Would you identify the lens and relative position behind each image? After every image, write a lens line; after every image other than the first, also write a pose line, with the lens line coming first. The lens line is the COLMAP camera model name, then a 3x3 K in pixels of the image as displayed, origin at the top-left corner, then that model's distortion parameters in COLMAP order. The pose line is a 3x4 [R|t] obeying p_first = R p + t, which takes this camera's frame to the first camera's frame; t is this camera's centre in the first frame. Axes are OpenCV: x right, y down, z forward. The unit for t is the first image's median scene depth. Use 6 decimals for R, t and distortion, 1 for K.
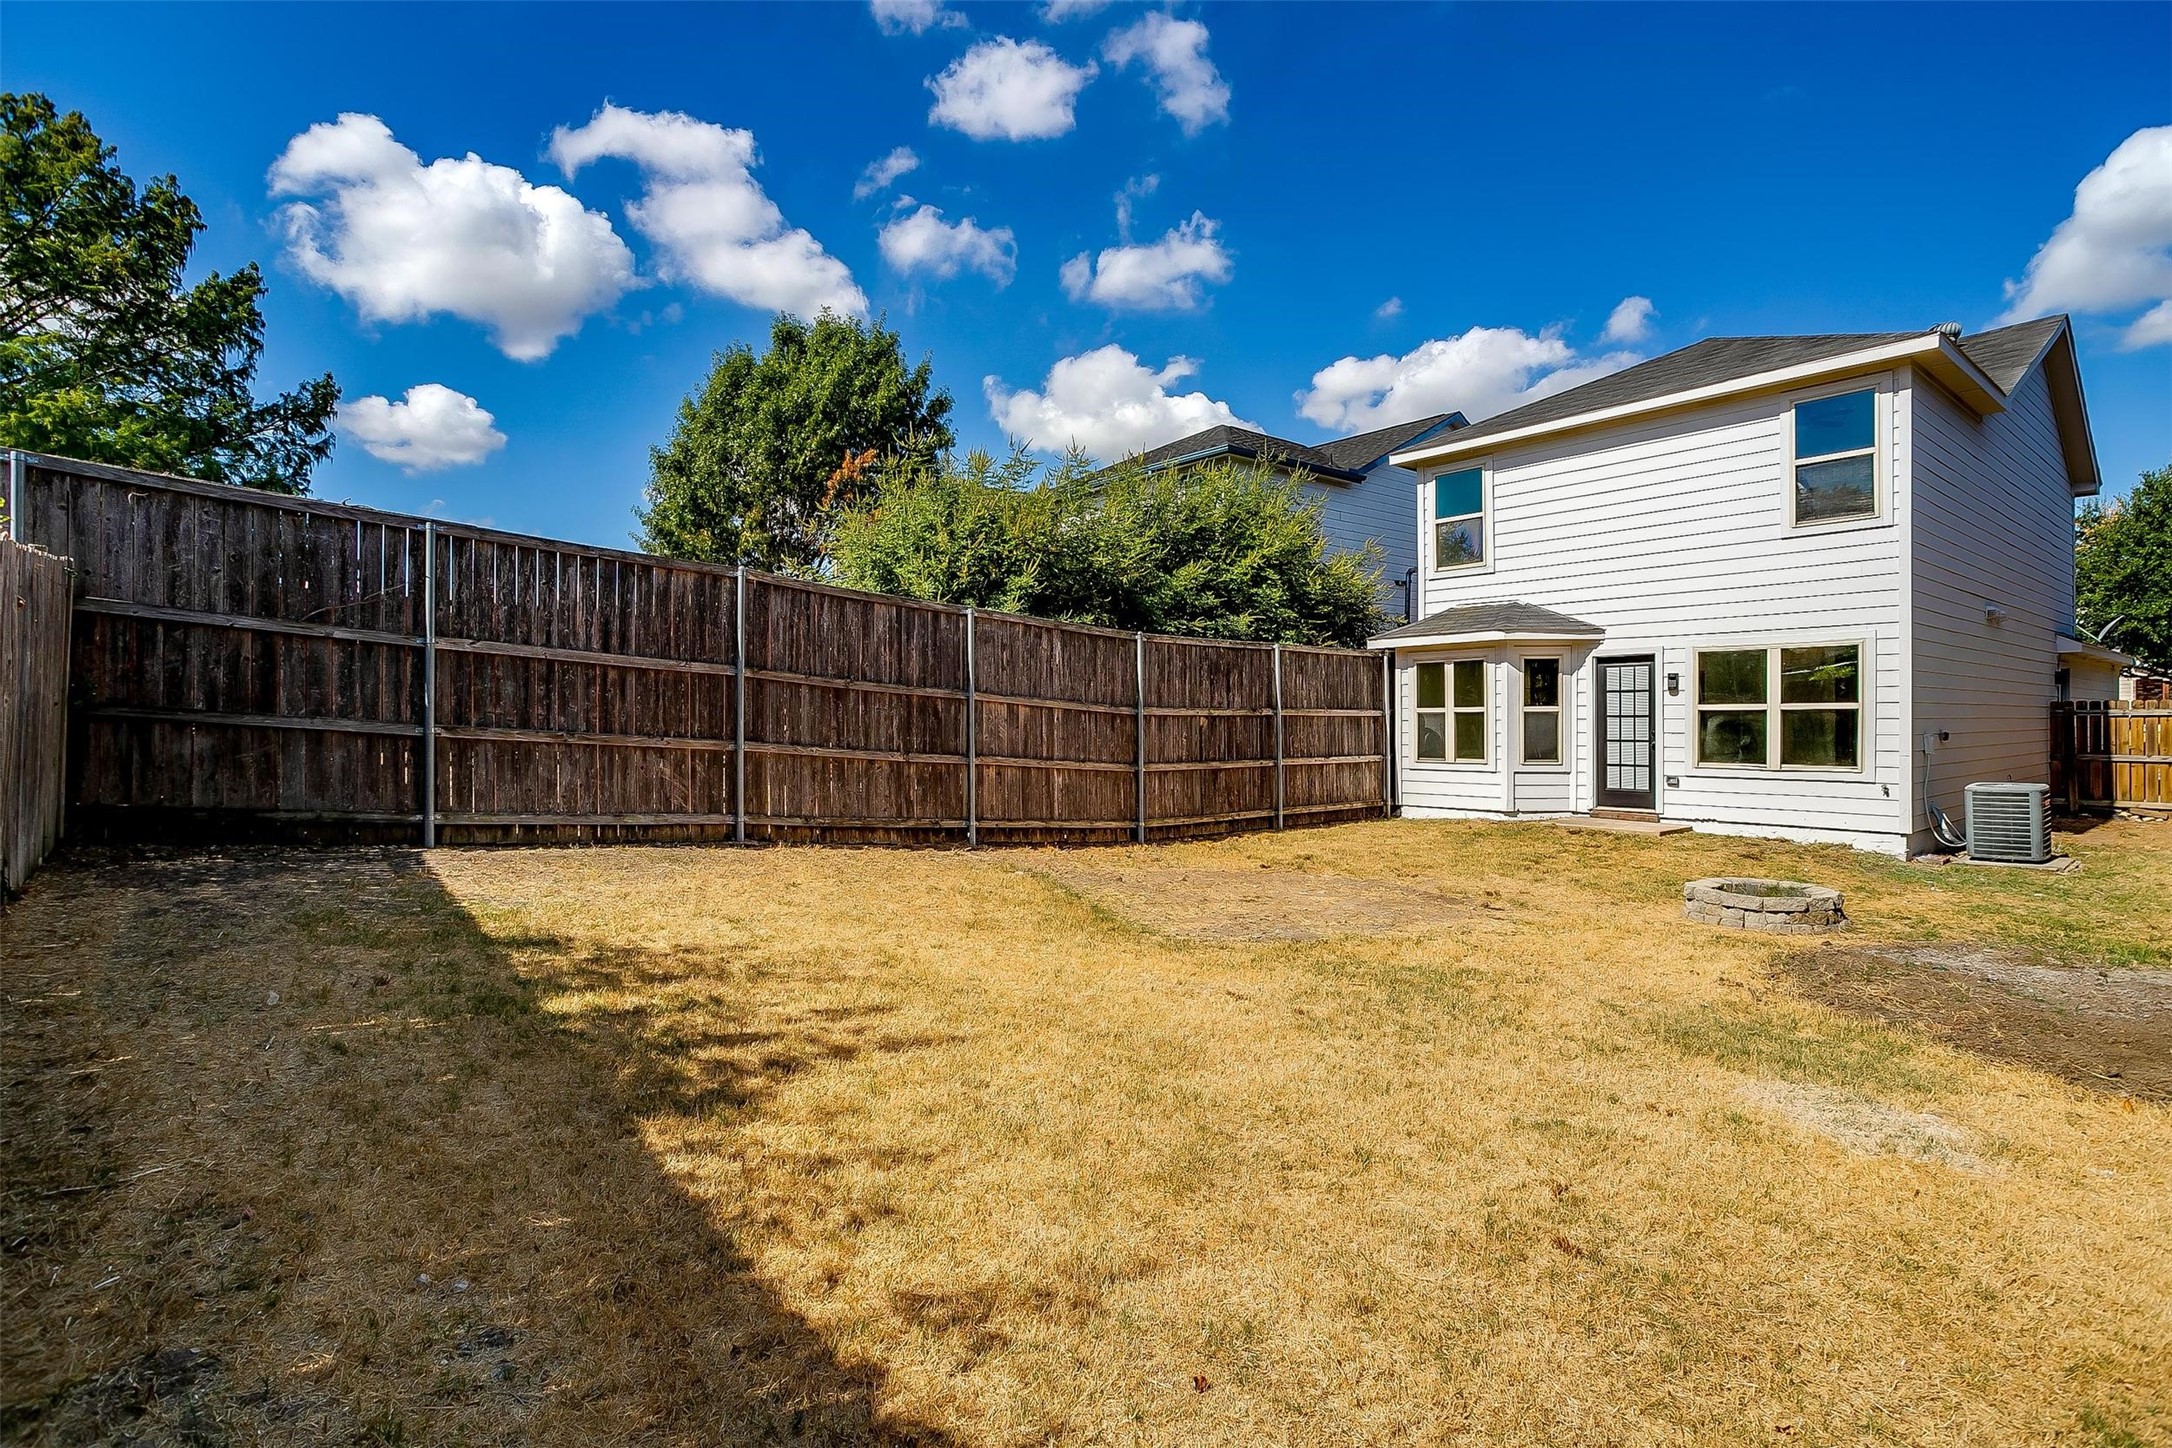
lens RADIAL K [[1041.7, 0, 1101.1], [0, 1041.7, 713.8], [0, 0, 1]] dist [-0.060203, 0.038634]
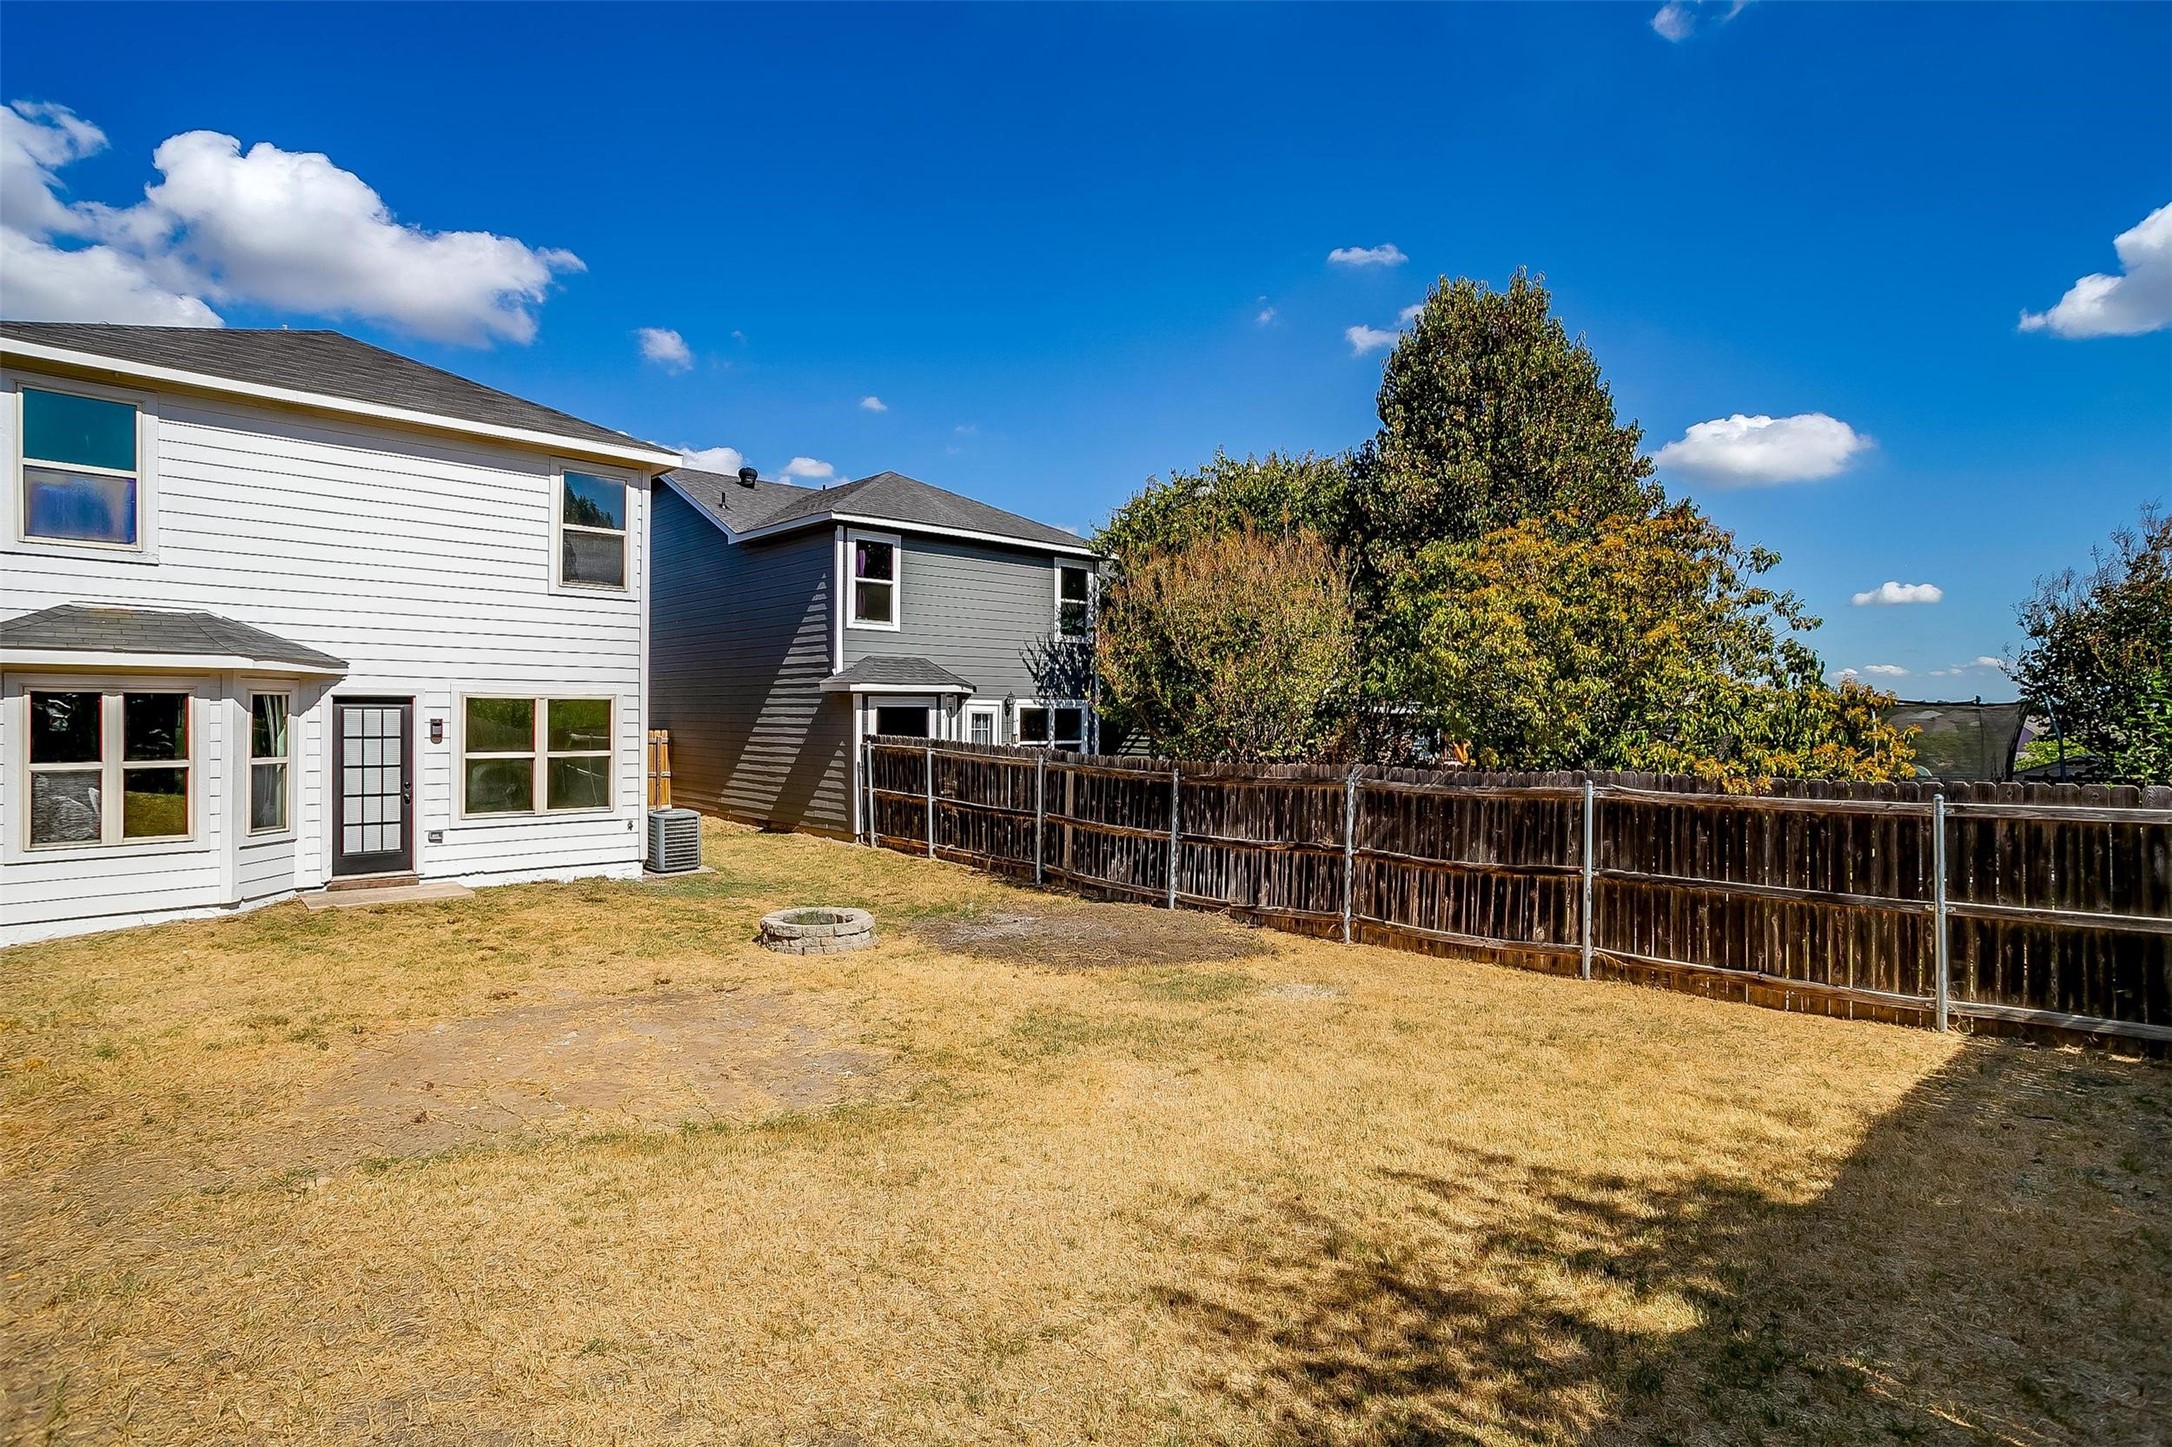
lens RADIAL K [[1041.7, 0, 1101.1], [0, 1041.7, 713.3], [0, 0, 1]] dist [-0.060203, 0.038634]
pose [[-0.068320, 0.008391, 0.997628, -0.421895], [-0.011657, 0.999890, -0.009208, -0.045833], [-0.997595, -0.012258, -0.068215, 0.501280]]
